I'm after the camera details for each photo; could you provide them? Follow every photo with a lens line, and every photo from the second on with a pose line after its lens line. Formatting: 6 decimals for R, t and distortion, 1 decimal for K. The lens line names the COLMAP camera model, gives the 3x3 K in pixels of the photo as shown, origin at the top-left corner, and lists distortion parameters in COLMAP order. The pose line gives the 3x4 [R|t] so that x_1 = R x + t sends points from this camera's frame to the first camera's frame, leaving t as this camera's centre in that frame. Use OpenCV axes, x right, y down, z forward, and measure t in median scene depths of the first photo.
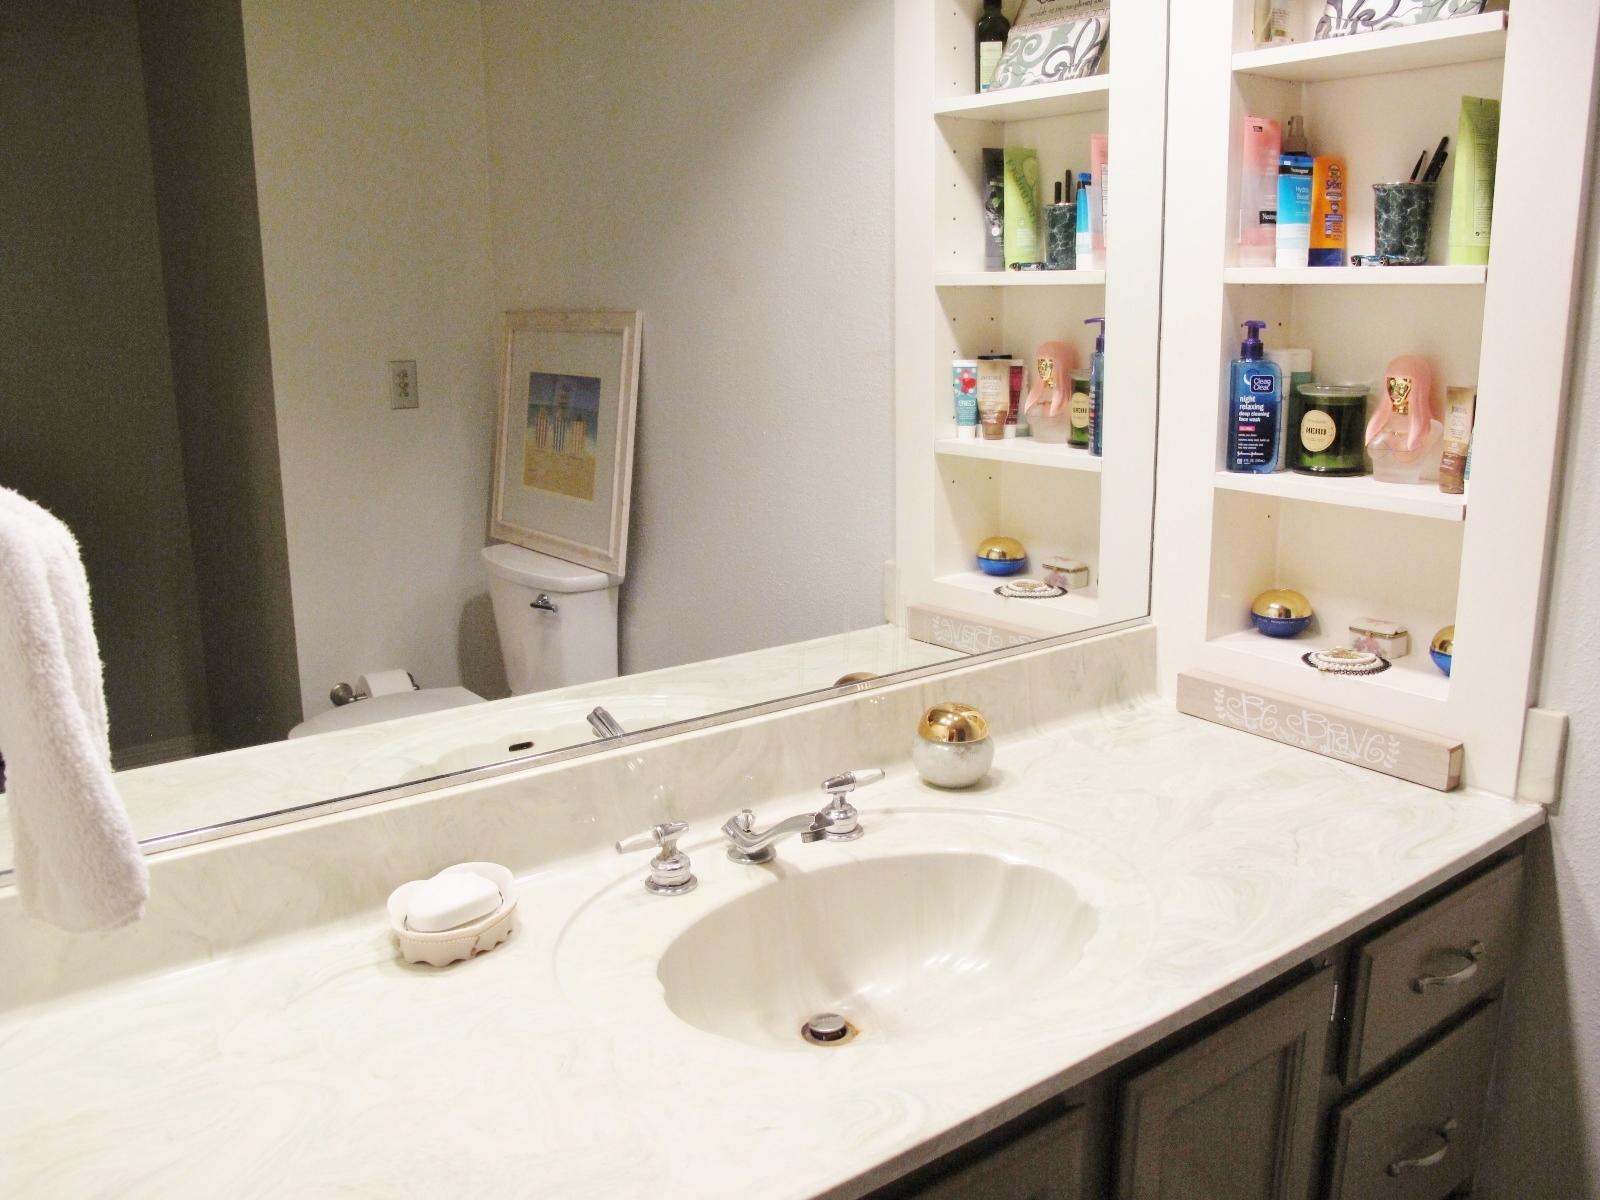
lens RADIAL K [[1347.3, 0, 808.2], [0, 1347.3, 612.7], [0, 0, 1]] dist [-0.152860, 0.118714]
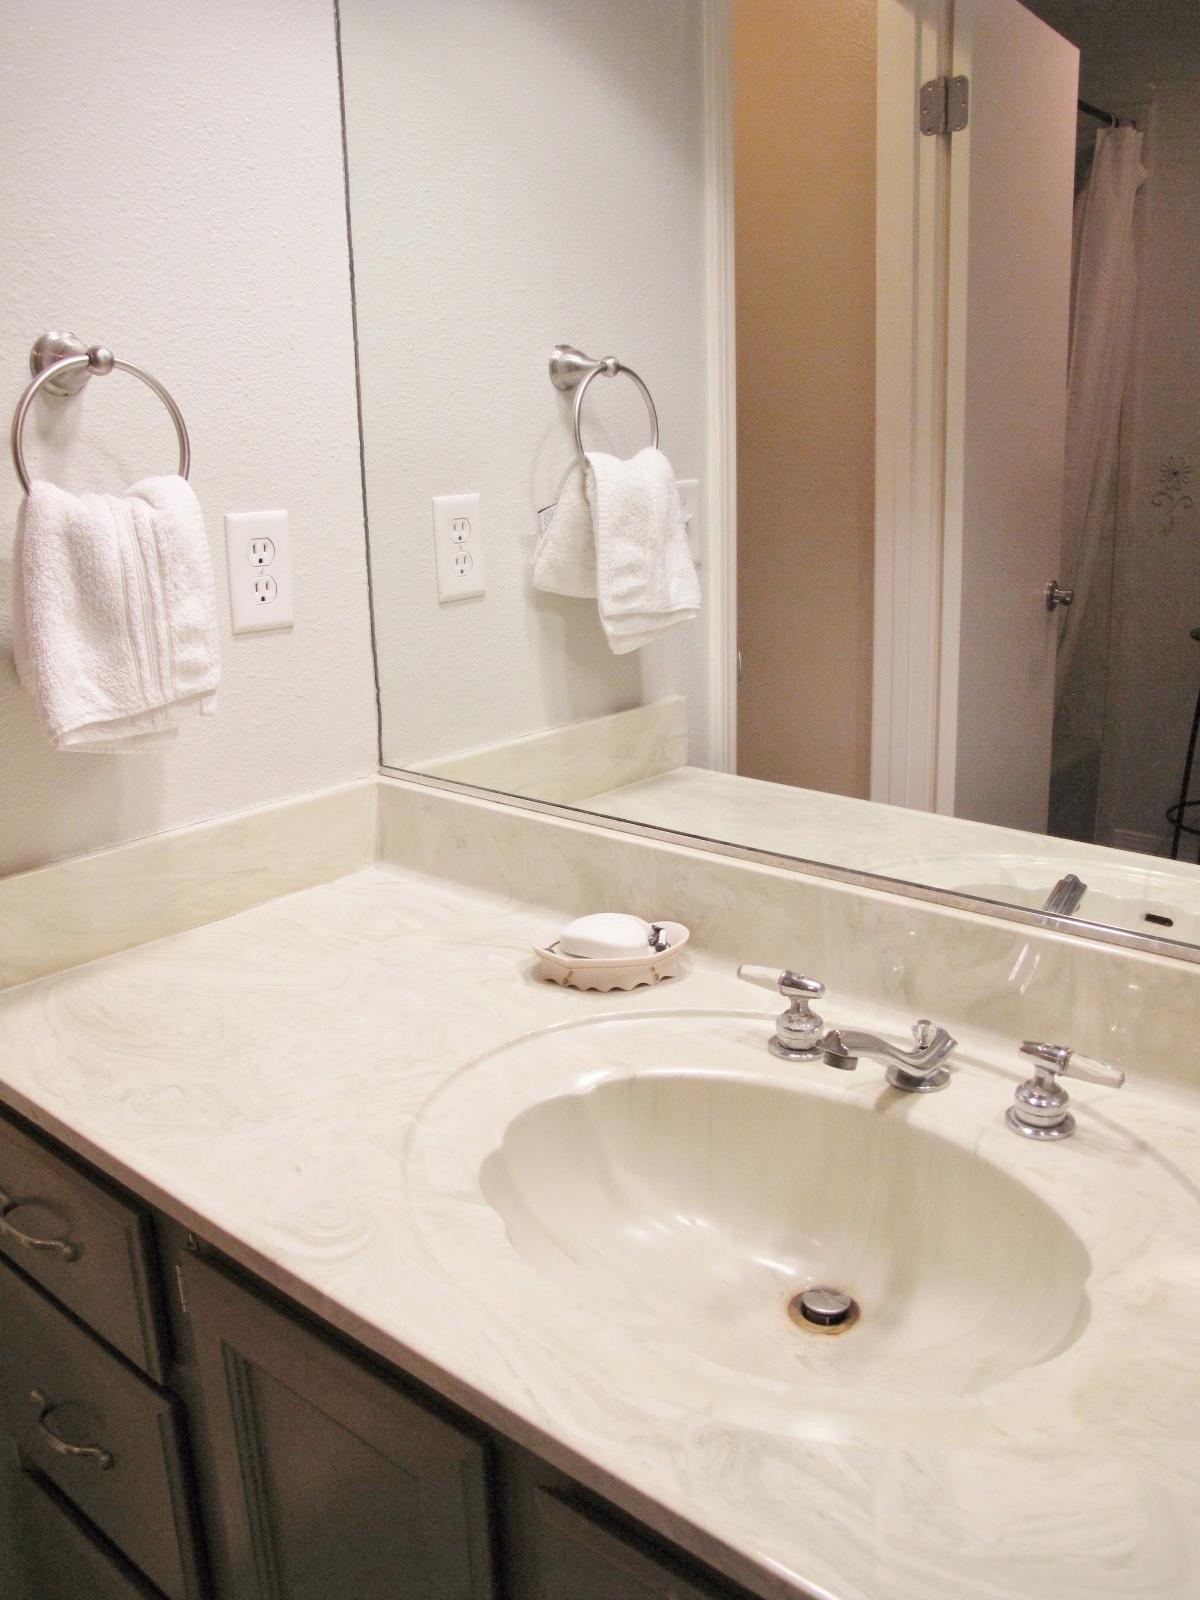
lens RADIAL K [[1347.3, 0, 608.3], [0, 1347.3, 793.9], [0, 0, 1]] dist [-0.152860, 0.118714]
pose [[0.194148, 0.259528, -0.946019, 0.503651], [-0.203862, 0.953989, 0.219876, -0.089095], [0.959556, 0.150169, 0.238123, 0.522875]]
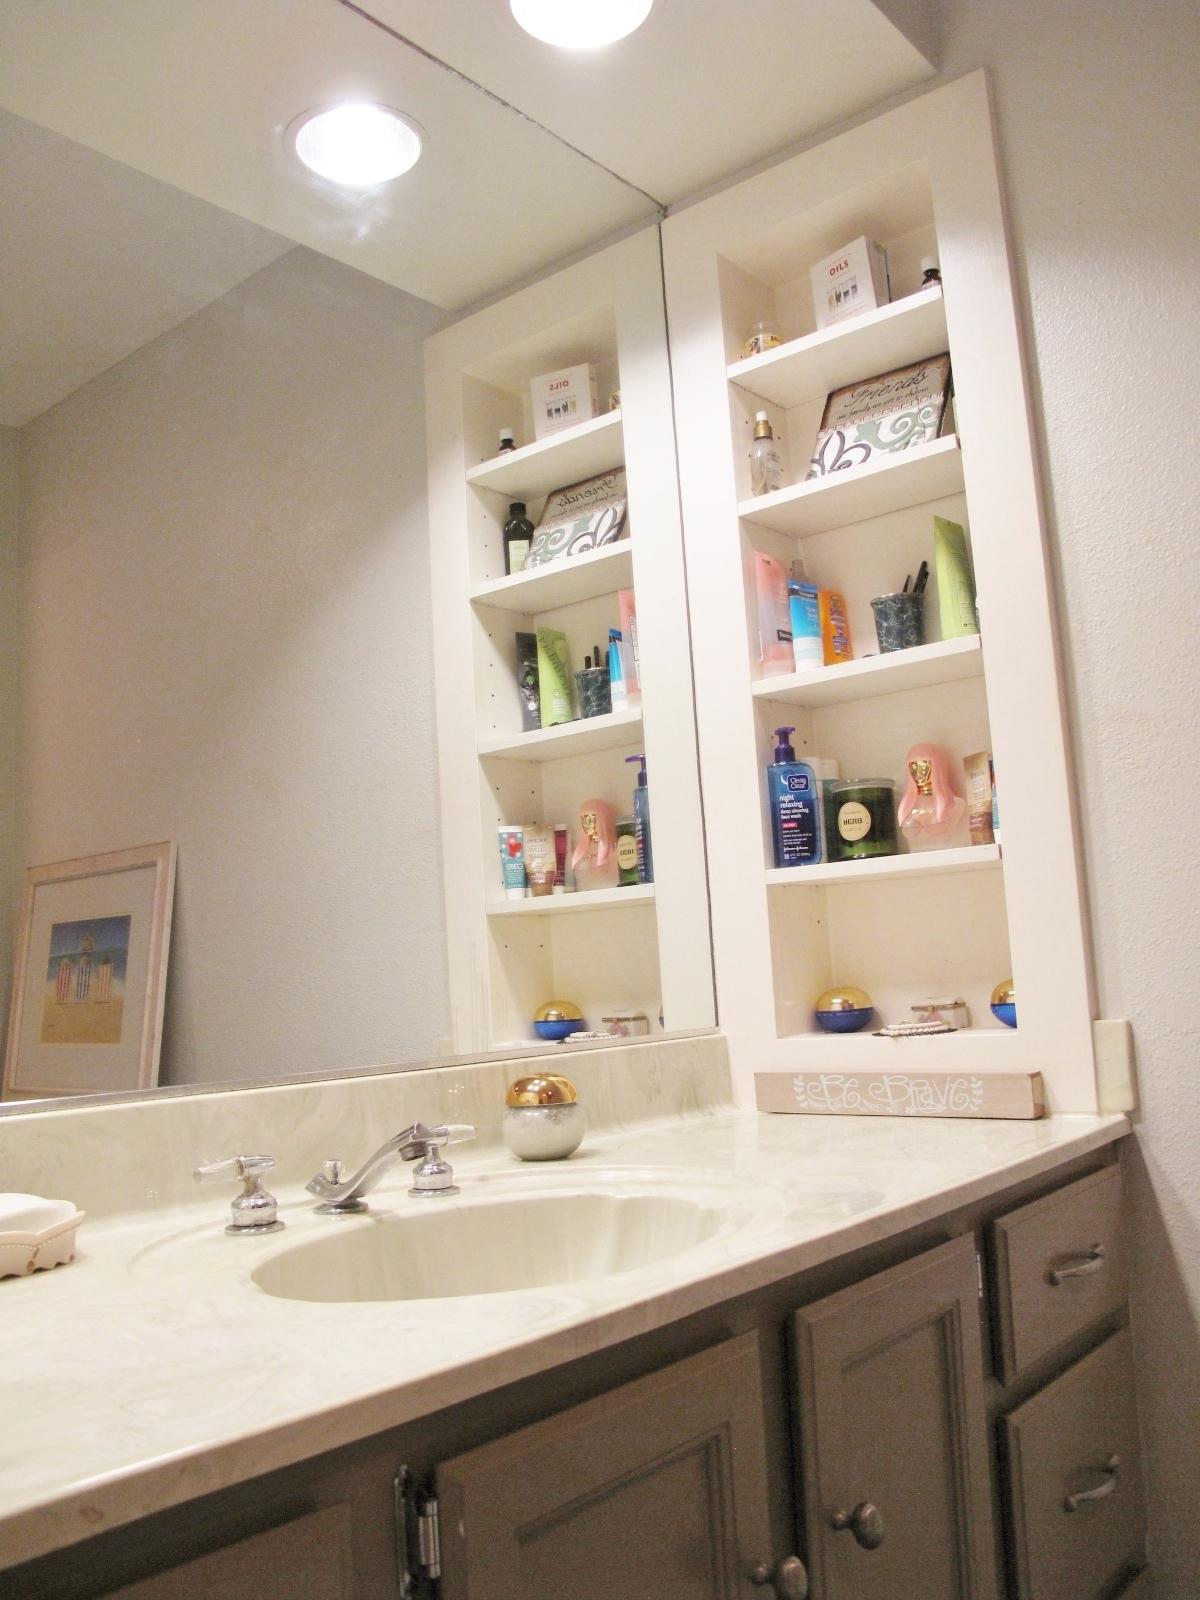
lens RADIAL K [[1347.3, 0, 608.3], [0, 1347.3, 793.9], [0, 0, 1]] dist [-0.152860, 0.118714]
pose [[0.975243, -0.016877, 0.220489, -0.048435], [0.096111, 0.930334, -0.353893, 0.210322], [-0.199156, 0.366323, 0.908925, 0.042164]]
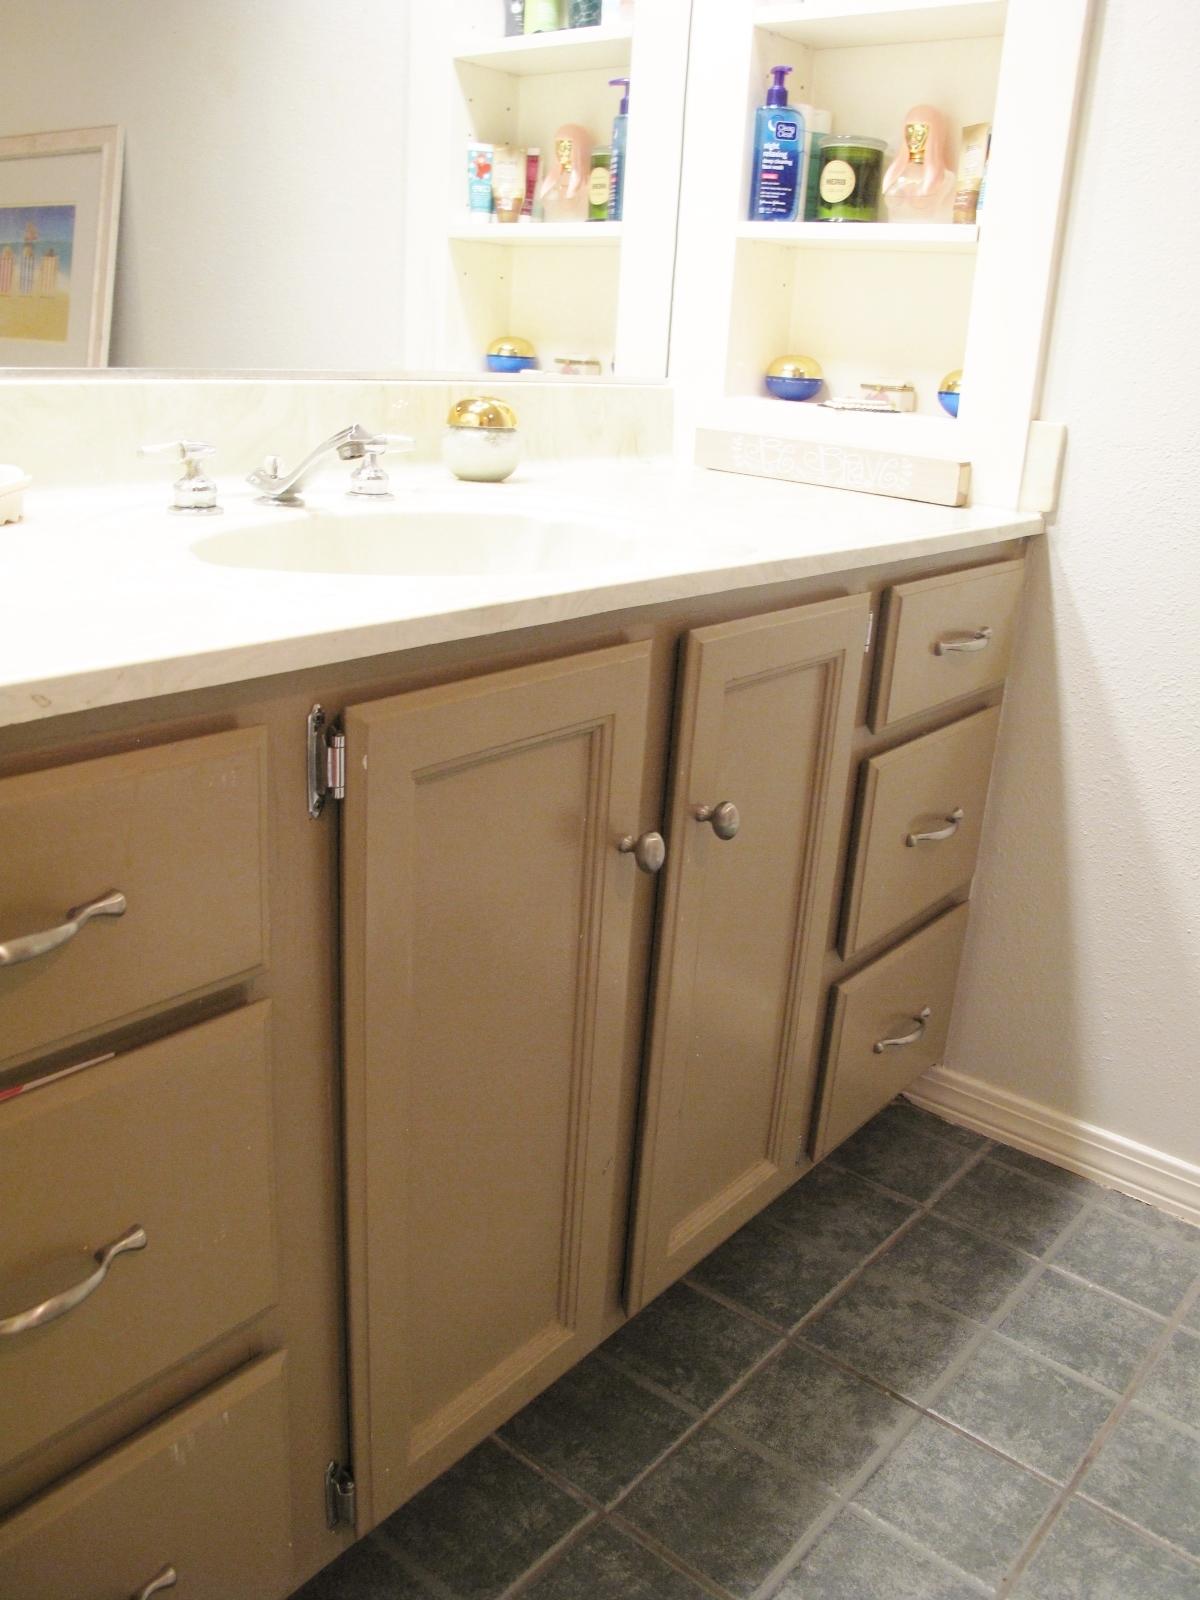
lens RADIAL K [[1349.7, 0, 598.8], [0, 1349.7, 780.5], [0, 0, 1]] dist [-0.150890, 0.121095]
pose [[0.970390, -0.006686, 0.241451, -0.042556], [-0.016172, 0.995575, 0.092564, 0.237243], [-0.241002, -0.093728, 0.965988, 0.017732]]
